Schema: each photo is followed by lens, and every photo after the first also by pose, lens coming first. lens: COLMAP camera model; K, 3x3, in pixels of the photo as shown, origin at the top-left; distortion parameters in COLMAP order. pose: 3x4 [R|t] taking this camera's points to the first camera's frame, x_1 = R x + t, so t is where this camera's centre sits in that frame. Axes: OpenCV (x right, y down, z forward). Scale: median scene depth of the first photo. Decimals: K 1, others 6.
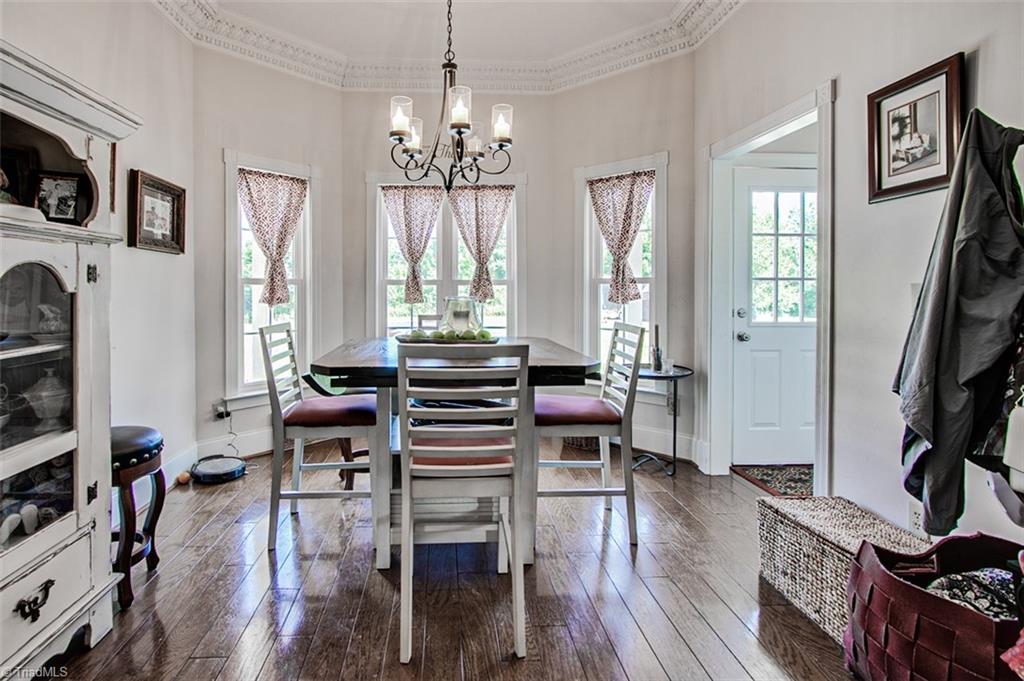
lens RADIAL K [[492.6, 0, 511.8], [0, 492.6, 303.1], [0, 0, 1]] dist [-0.002072, 0.000014]
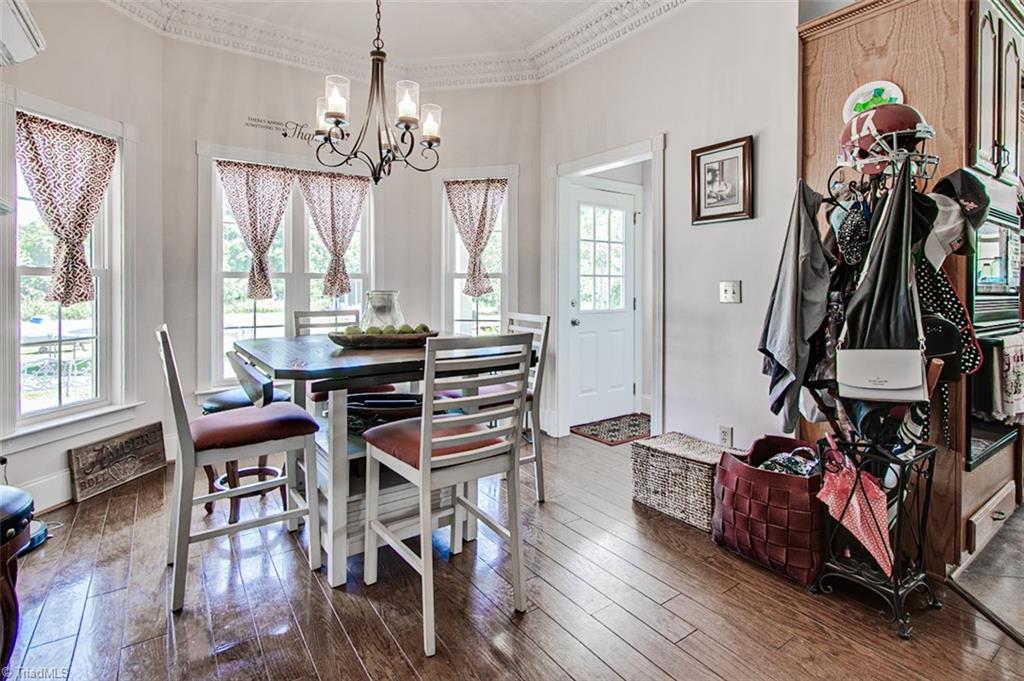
lens RADIAL K [[489.1, 0, 512.1], [0, 489.1, 295.7], [0, 0, 1]] dist [-0.000509, 0.000241]
pose [[0.854586, -0.010260, 0.519208, -0.353247], [0.011683, 0.999932, 0.000531, -0.001060], [-0.519178, 0.005612, 0.854648, 0.032915]]
